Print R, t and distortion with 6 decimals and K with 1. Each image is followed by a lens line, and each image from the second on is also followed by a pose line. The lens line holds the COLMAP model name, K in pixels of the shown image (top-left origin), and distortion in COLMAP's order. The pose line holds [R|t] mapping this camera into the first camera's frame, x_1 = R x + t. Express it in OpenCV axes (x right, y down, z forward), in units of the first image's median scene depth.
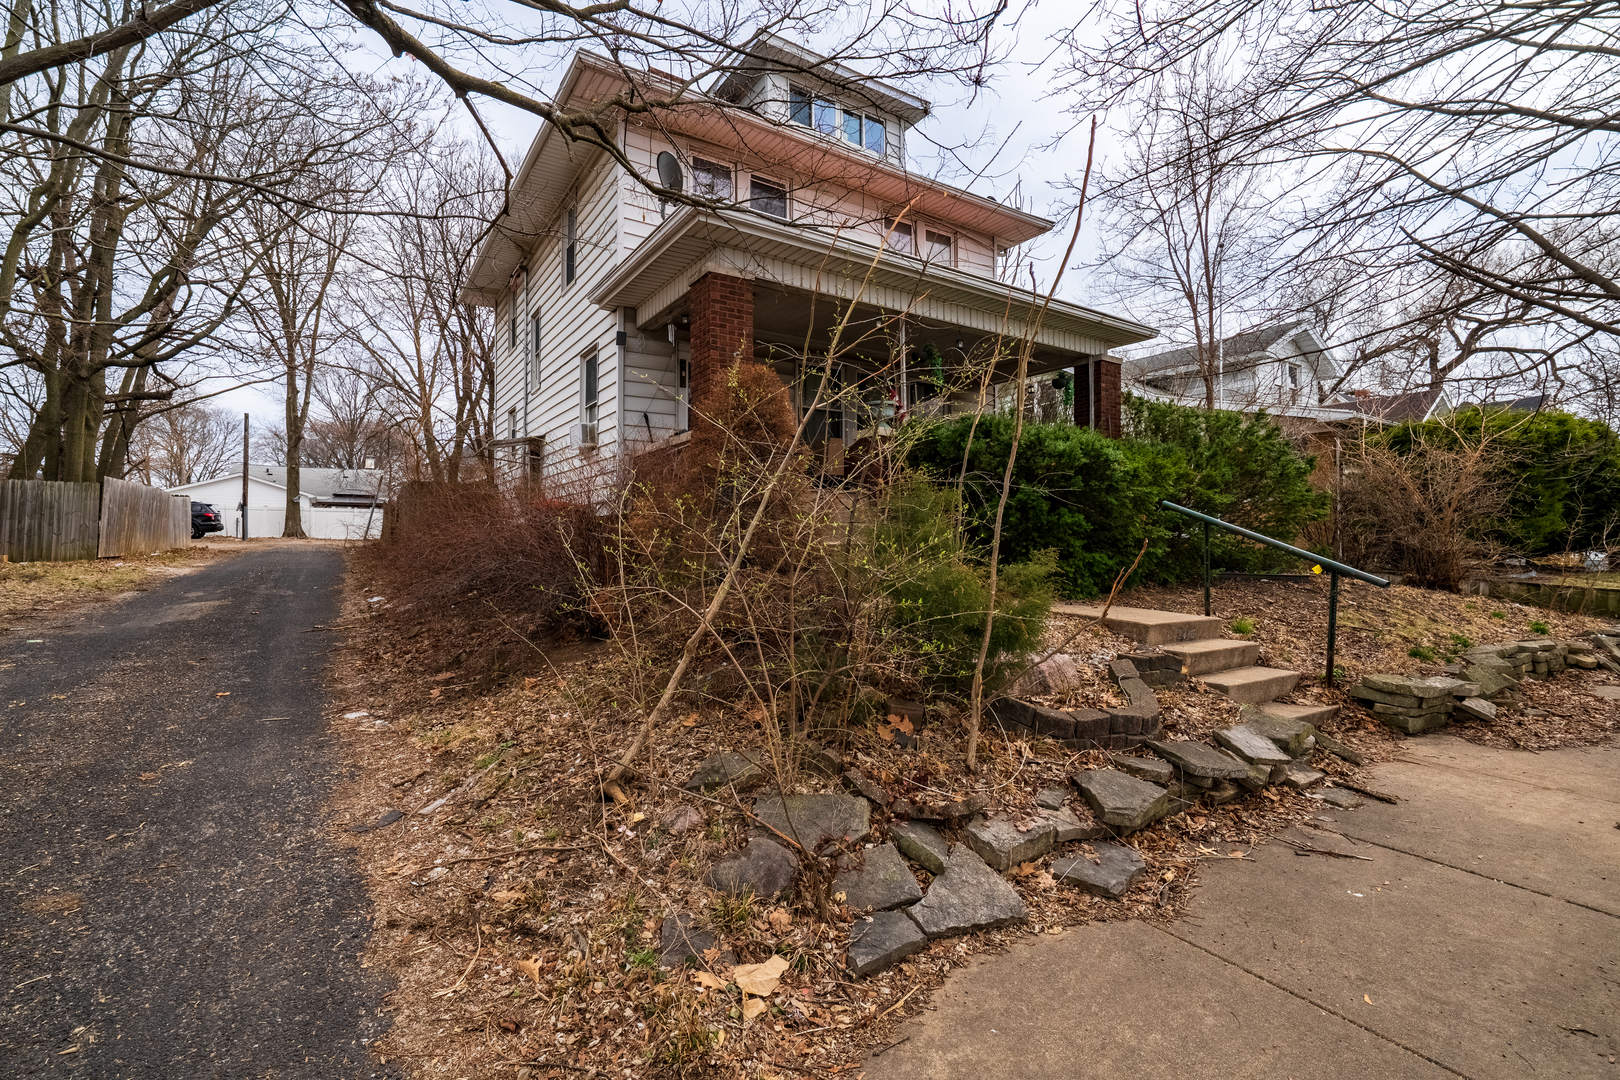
lens RADIAL K [[733.3, 0, 813.2], [0, 733.3, 539.1], [0, 0, 1]] dist [-0.002285, -0.000402]
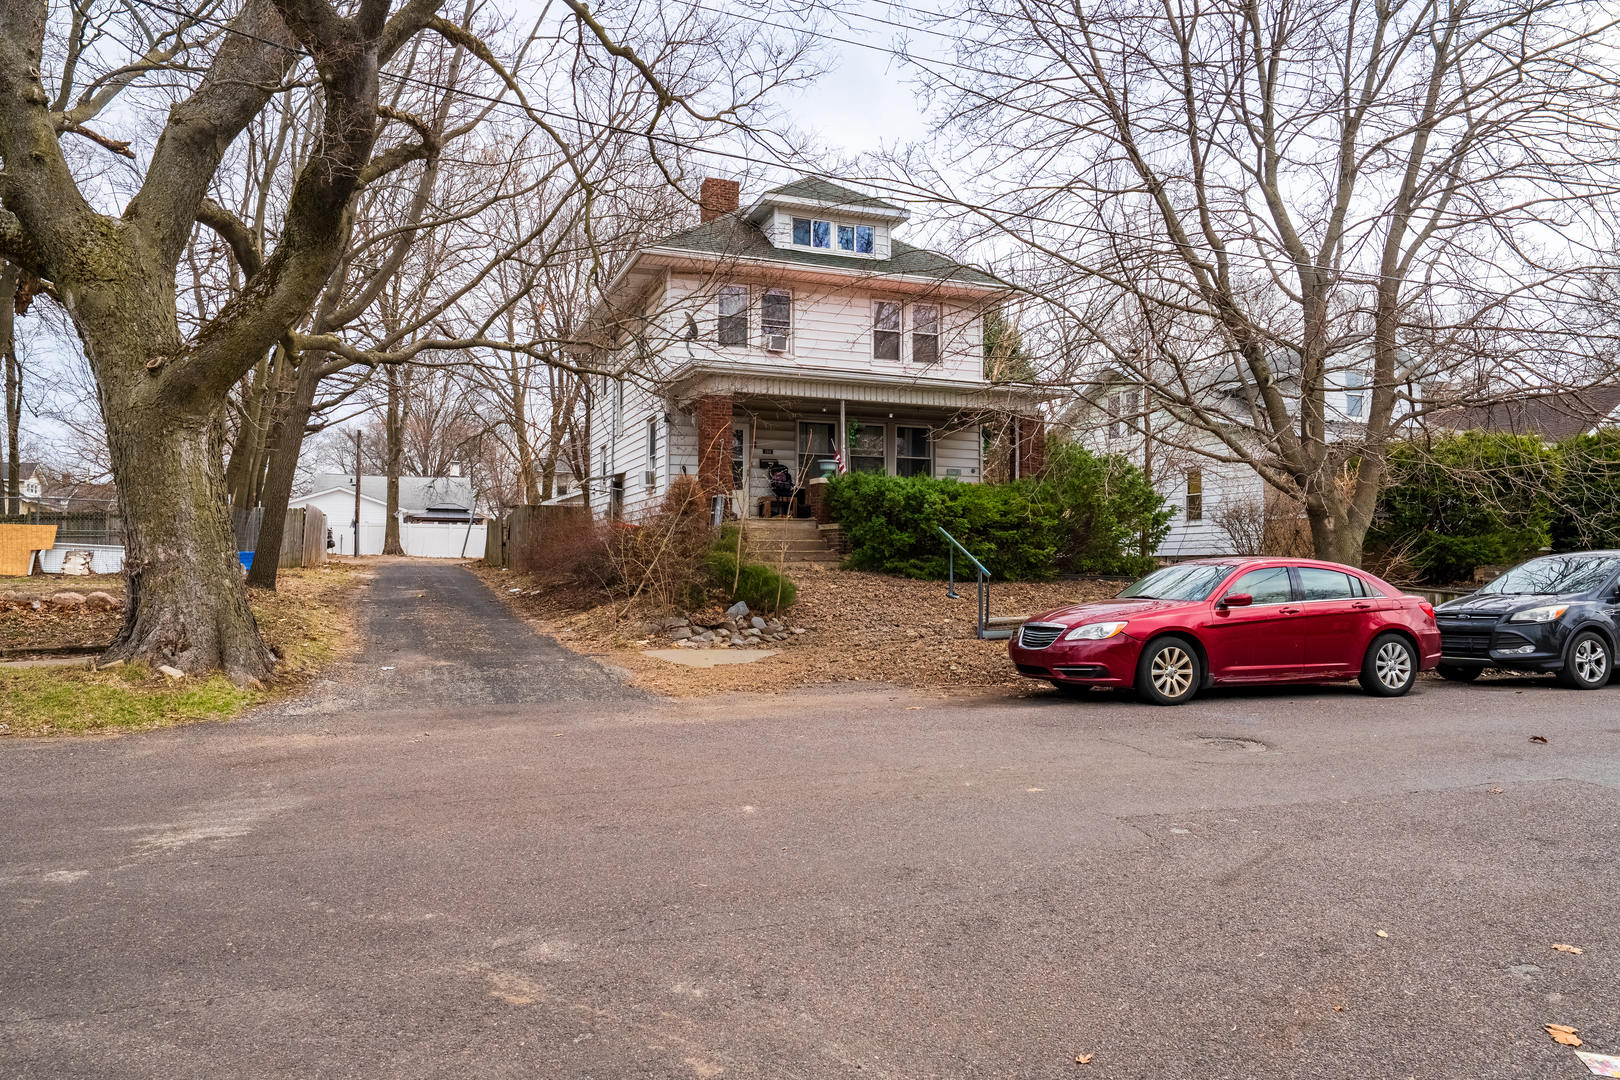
lens RADIAL K [[1100.6, 0, 806.8], [0, 1100.6, 545.9], [0, 0, 1]] dist [-0.006723, -0.000342]
pose [[0.976581, 0.000875, -0.215149, 0.441530], [-0.004402, 0.999864, -0.015918, 0.022690], [0.215106, 0.016492, 0.976451, -1.002523]]
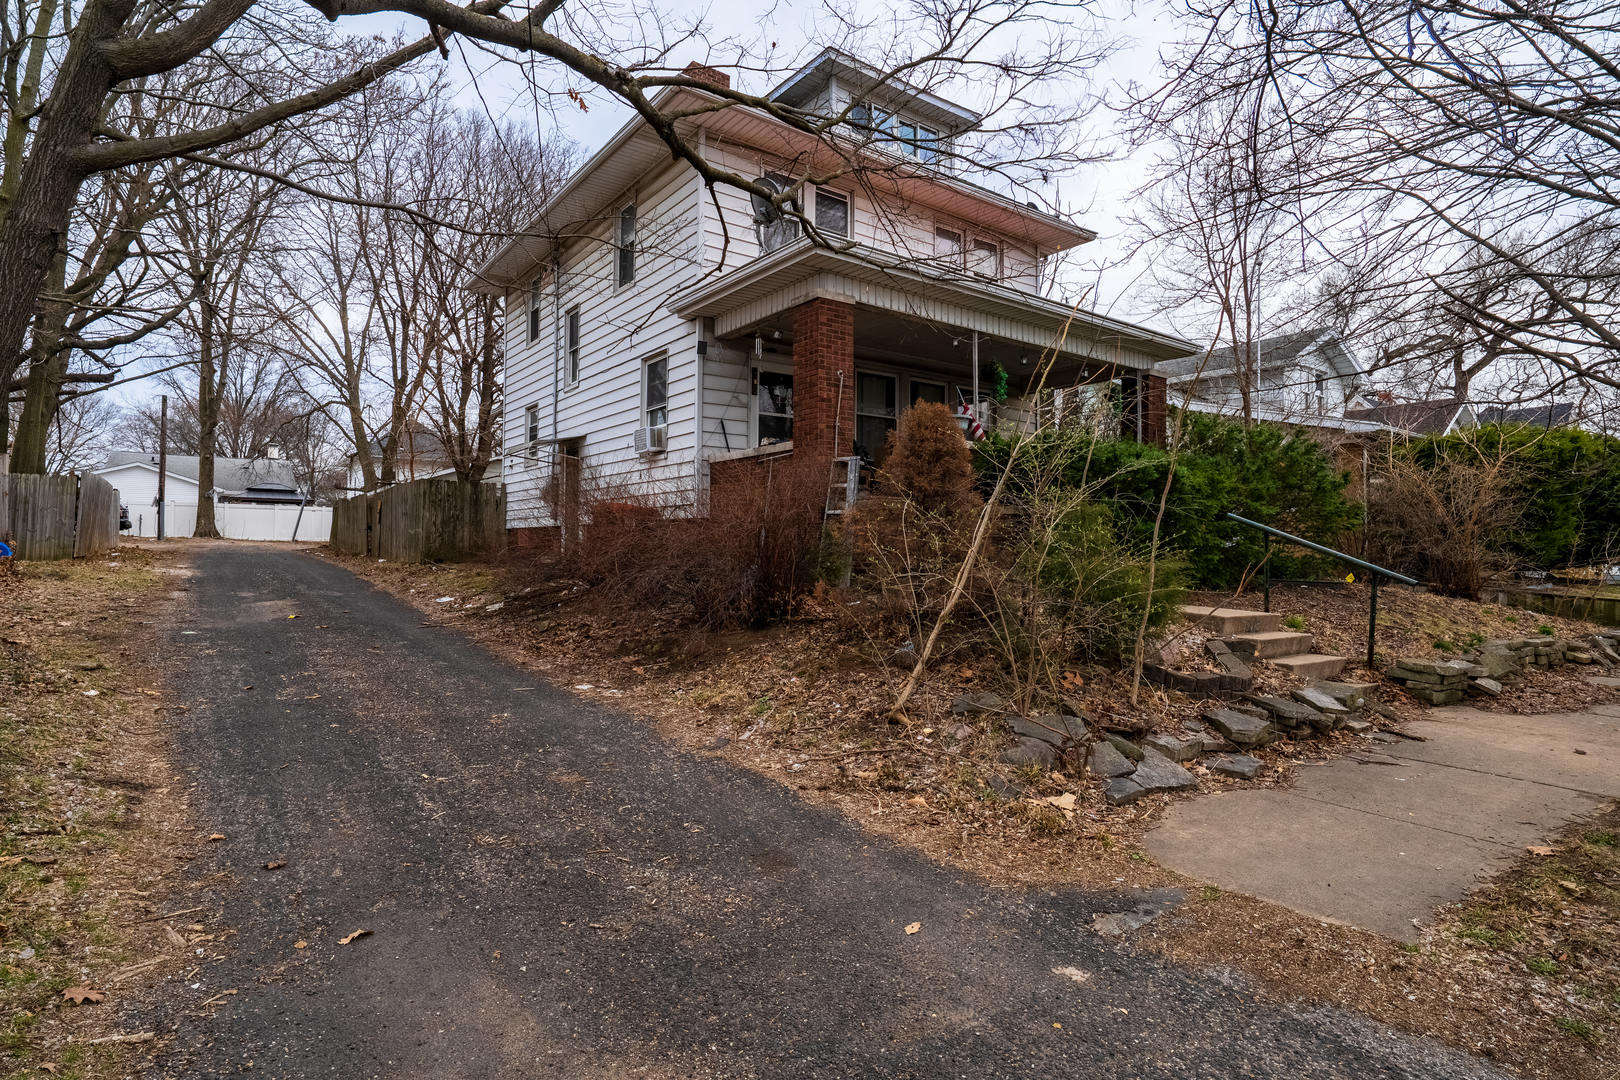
lens RADIAL K [[849.1, 0, 815.2], [0, 849.1, 539.8], [0, 0, 1]] dist [-0.003050, 0.000282]
pose [[0.998485, 0.010013, 0.054108, -0.142563], [-0.009624, 0.999926, -0.007458, 0.003586], [-0.054179, 0.006926, 0.998507, -0.173187]]
